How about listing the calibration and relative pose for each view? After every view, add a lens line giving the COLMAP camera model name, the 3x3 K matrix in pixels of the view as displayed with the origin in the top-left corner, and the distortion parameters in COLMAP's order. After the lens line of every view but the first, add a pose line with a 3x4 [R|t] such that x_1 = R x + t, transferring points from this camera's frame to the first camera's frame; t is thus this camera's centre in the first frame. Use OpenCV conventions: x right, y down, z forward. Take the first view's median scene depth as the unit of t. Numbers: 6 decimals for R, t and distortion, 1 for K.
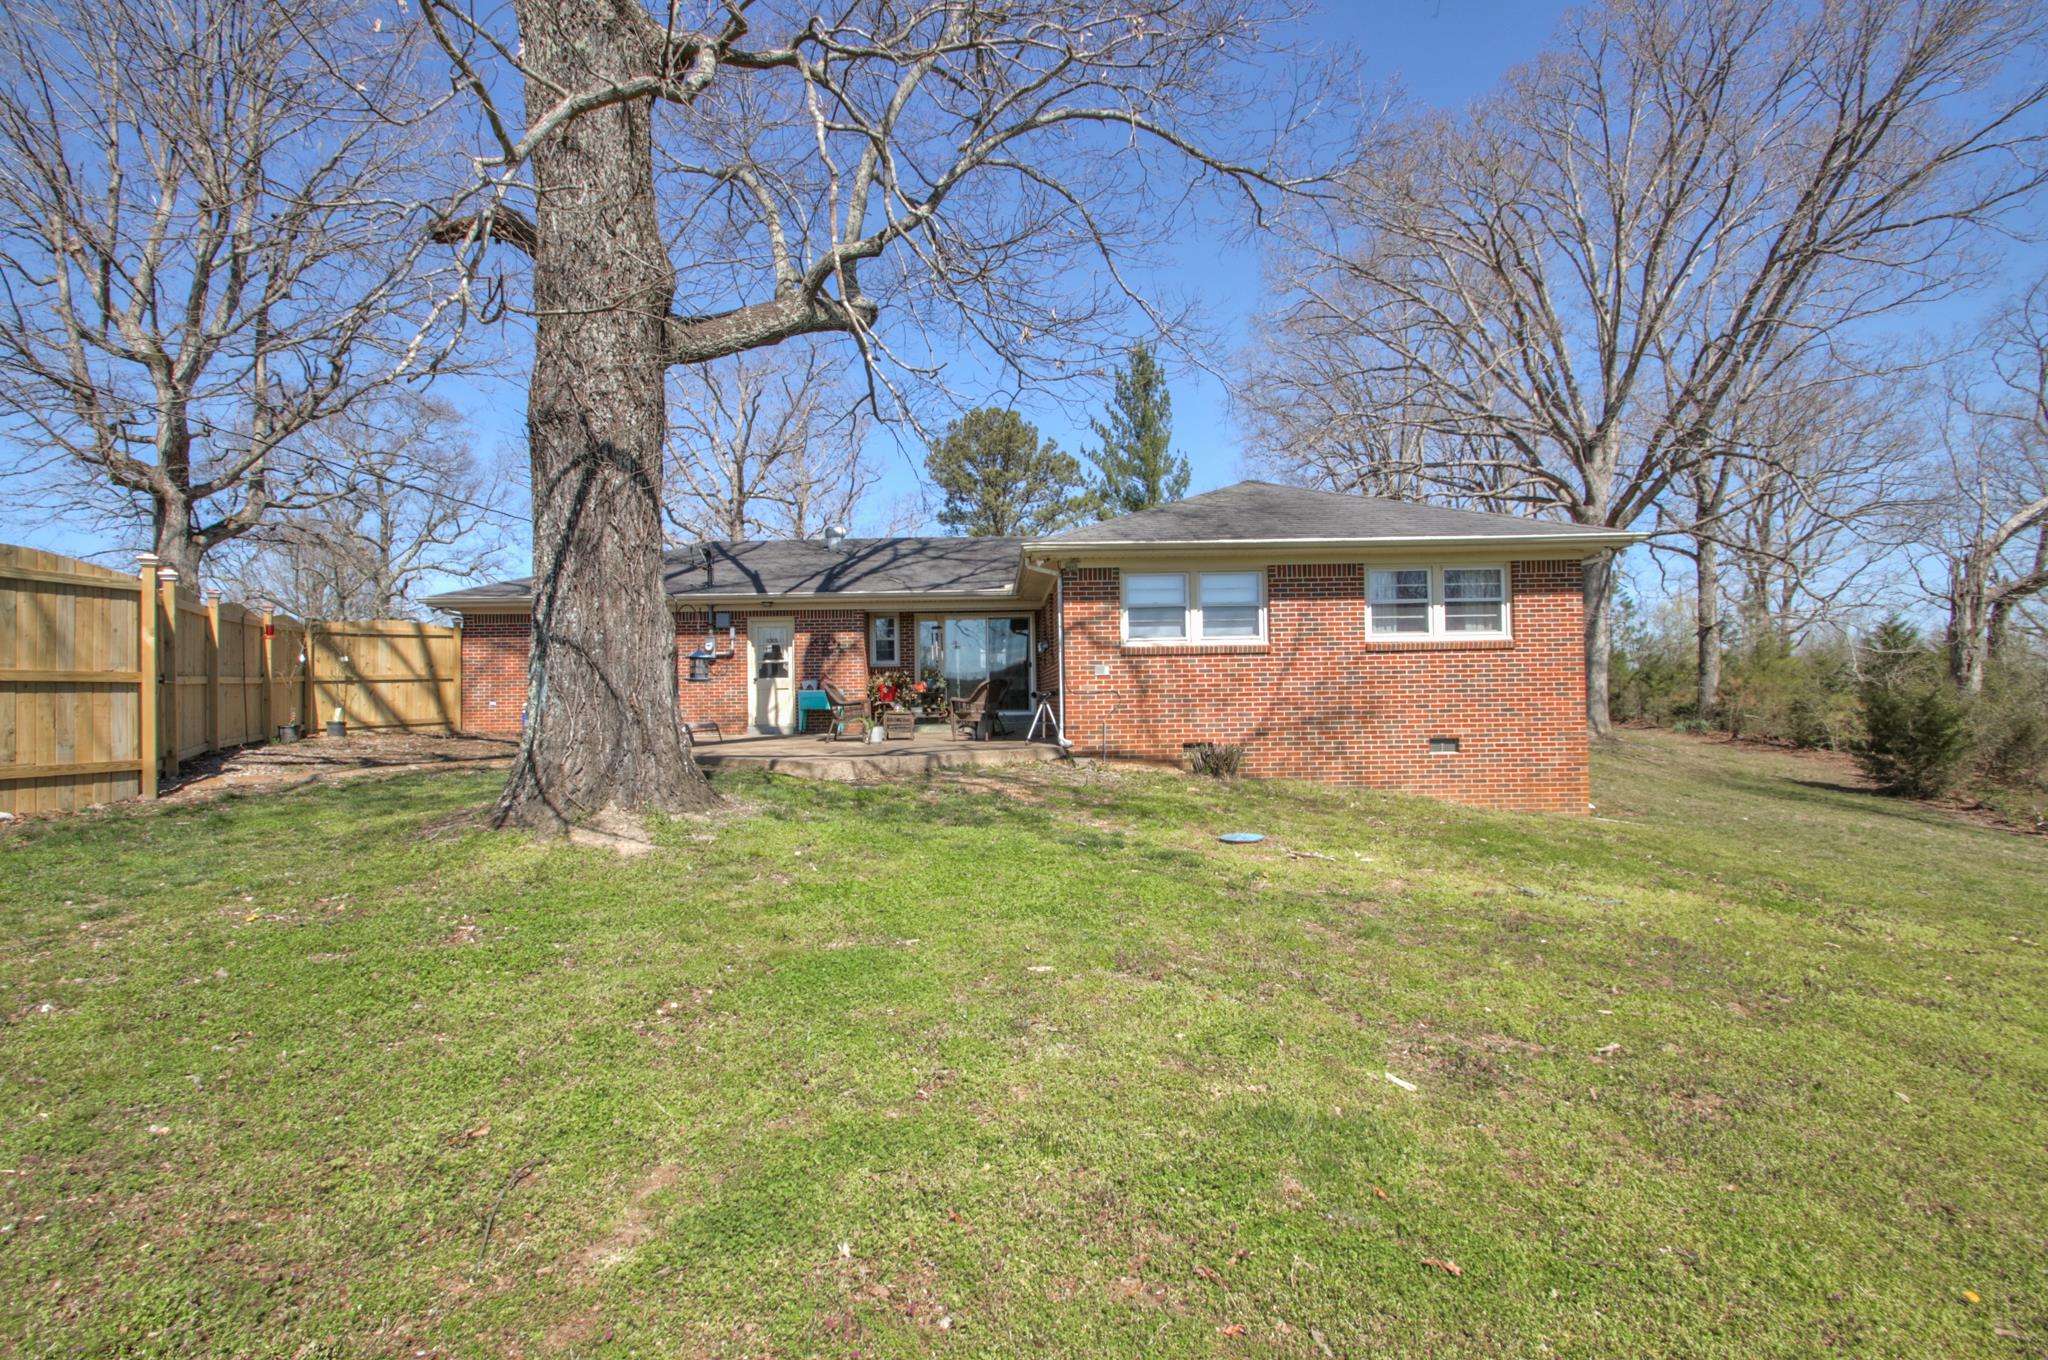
lens RADIAL K [[961.9, 0, 1011.3], [0, 961.9, 680.8], [0, 0, 1]] dist [0.001861, -0.012066]
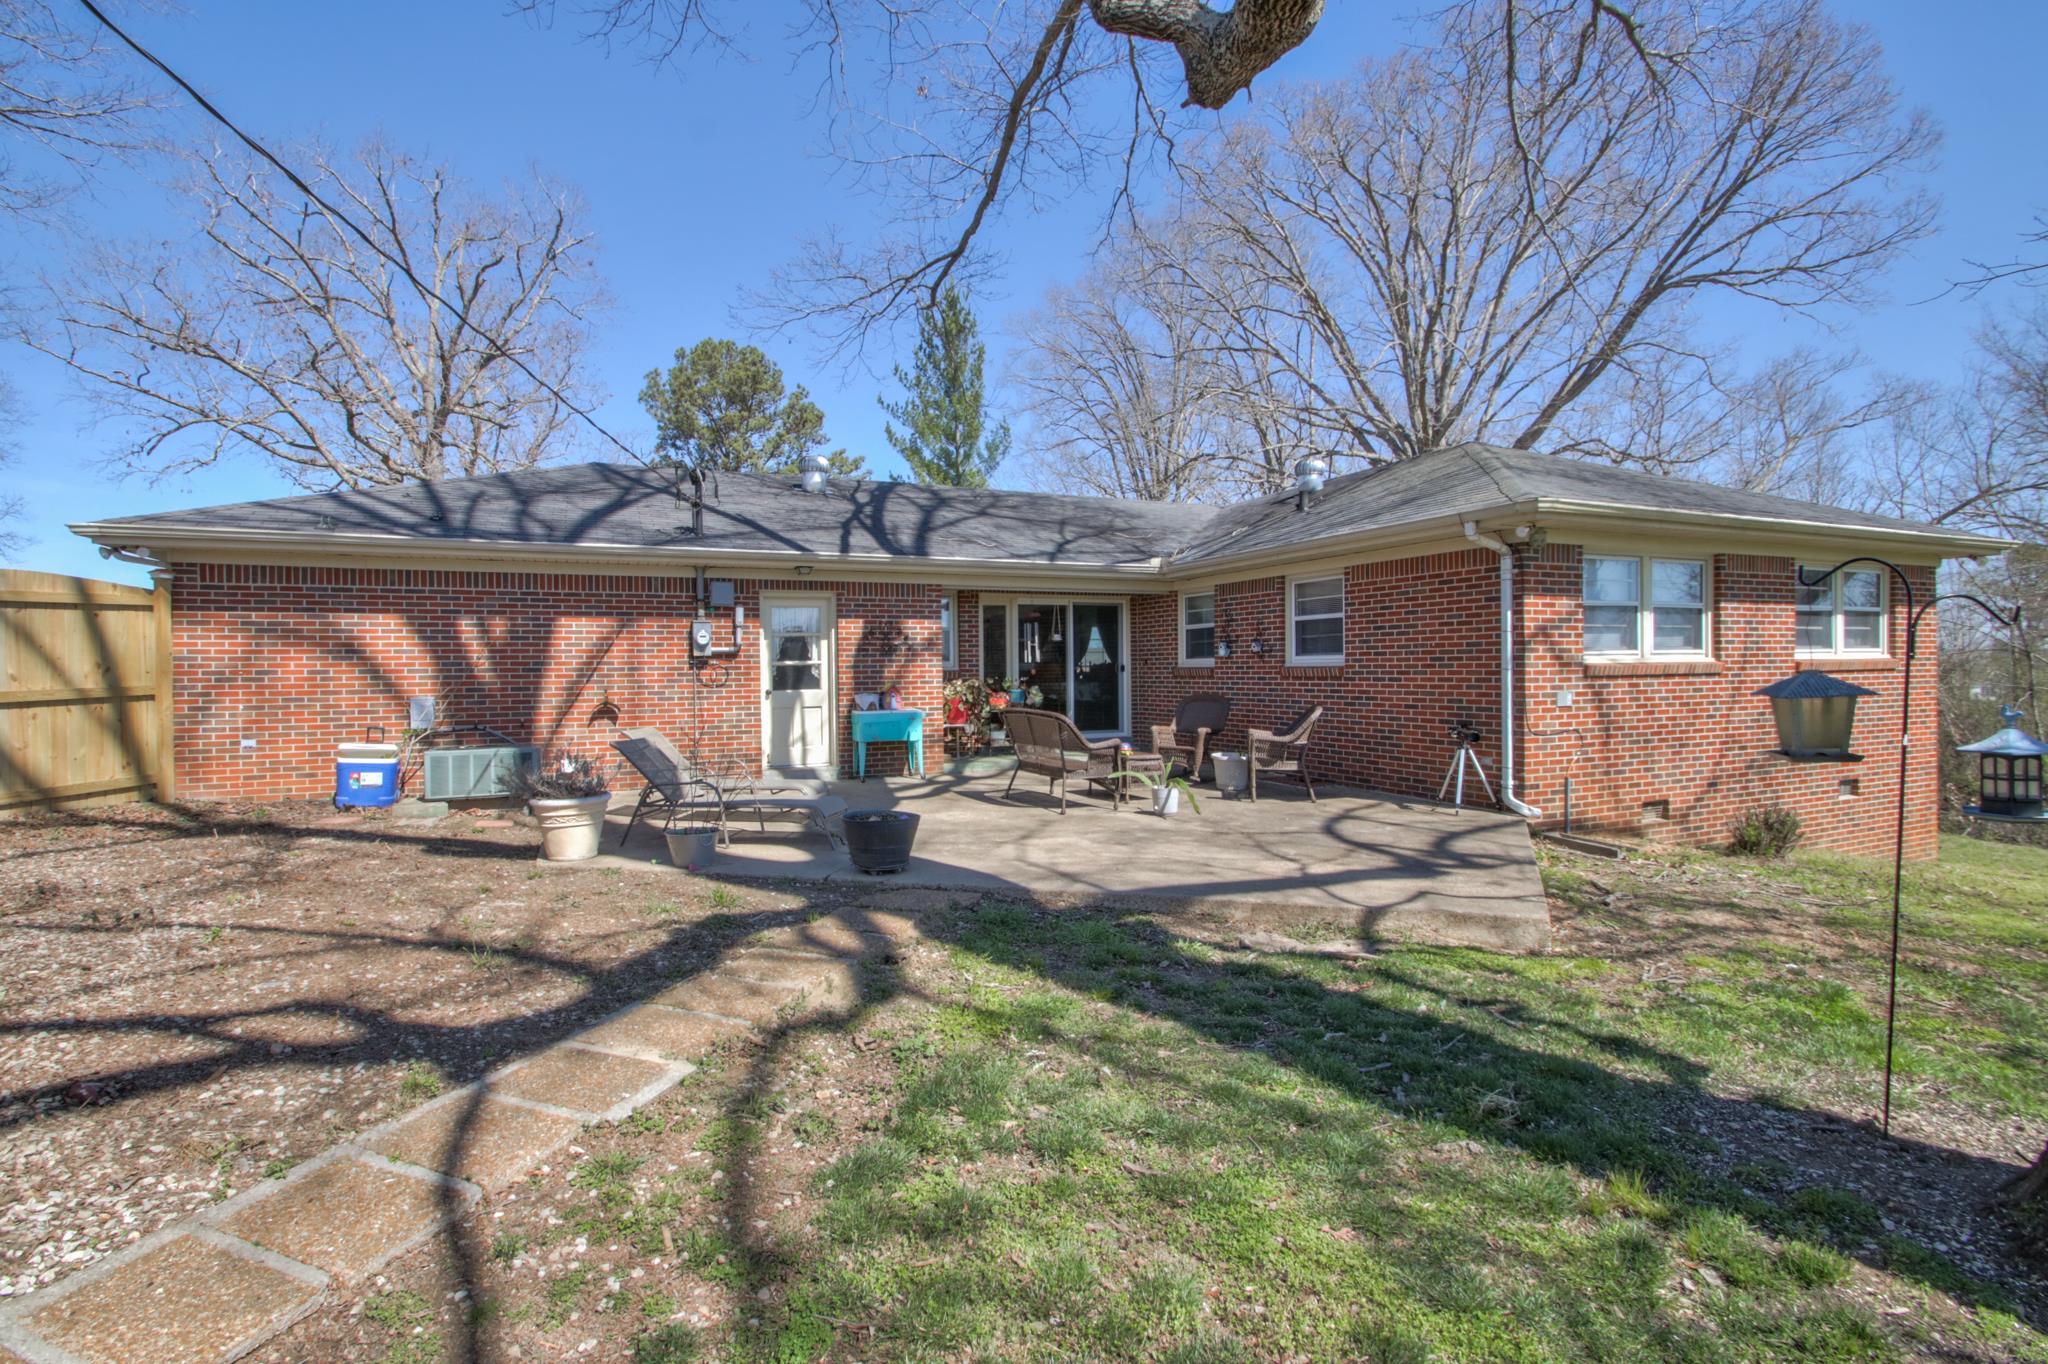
lens RADIAL K [[961.9, 0, 1011.3], [0, 961.9, 682.8], [0, 0, 1]] dist [0.001861, -0.012066]
pose [[0.919105, 0.000282, 0.394013, -0.369958], [-0.010506, 0.999662, 0.023793, -0.024116], [-0.393873, -0.026008, 0.918797, 0.384467]]
